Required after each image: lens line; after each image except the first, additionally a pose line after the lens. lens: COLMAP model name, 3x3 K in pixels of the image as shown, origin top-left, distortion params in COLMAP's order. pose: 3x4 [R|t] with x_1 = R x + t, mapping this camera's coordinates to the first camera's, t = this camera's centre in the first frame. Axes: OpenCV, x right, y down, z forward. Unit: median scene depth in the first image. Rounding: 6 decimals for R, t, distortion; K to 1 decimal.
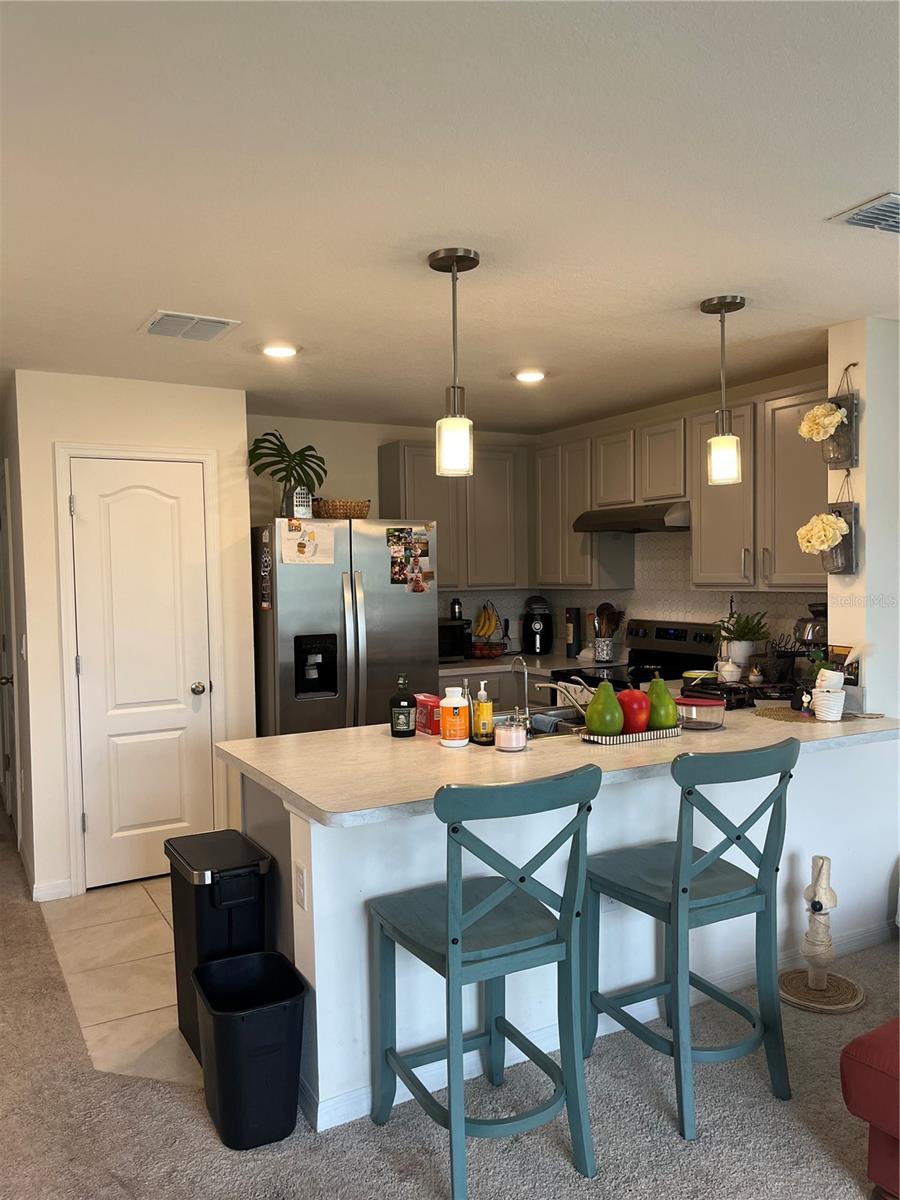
lens RADIAL K [[901.5, 0, 449.7], [0, 901.5, 609.1], [0, 0, 1]] dist [0.084825, -0.120940]
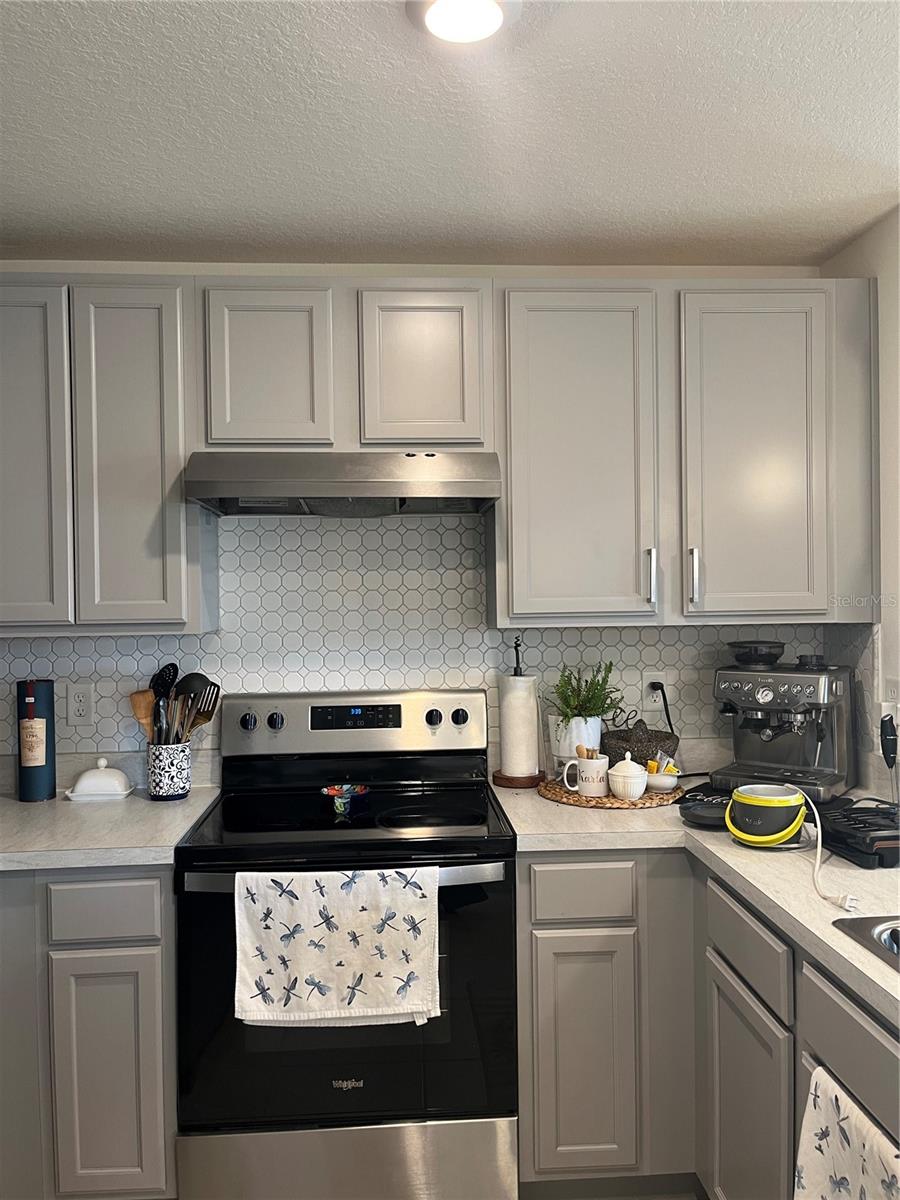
lens RADIAL K [[901.5, 0, 449.7], [0, 901.5, 609.1], [0, 0, 1]] dist [0.084825, -0.120940]
pose [[0.444199, -0.011574, 0.895854, -0.269189], [0.046237, 0.998880, -0.010021, -0.036342], [-0.894734, 0.045873, 0.444236, 1.051663]]
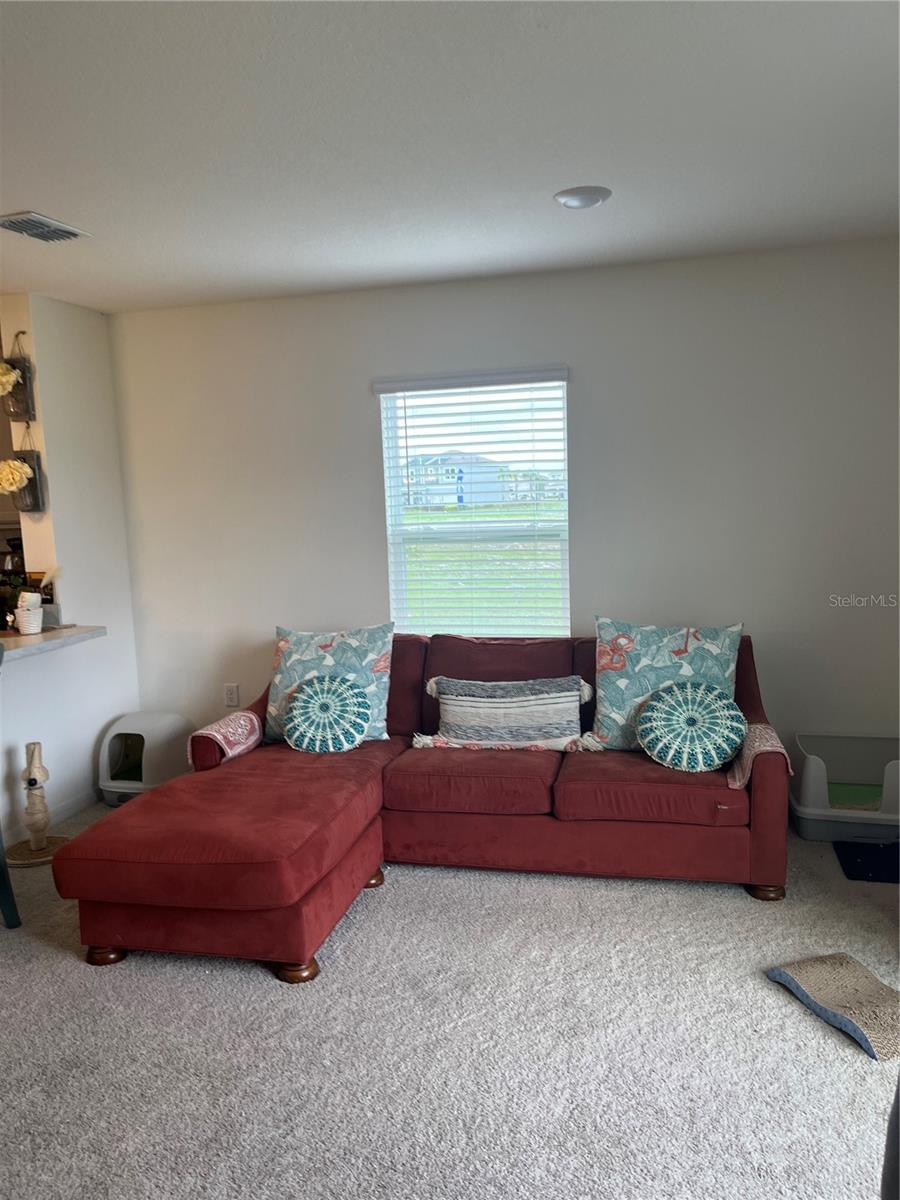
lens RADIAL K [[930.7, 0, 450.0], [0, 930.7, 600.0], [0, 0, 1]] dist [0.042177, 0.001543]
pose [[0.691406, -0.095922, 0.716070, -0.079851], [0.059529, 0.995340, 0.075854, 0.016481], [-0.720010, -0.009819, 0.693894, -0.243371]]
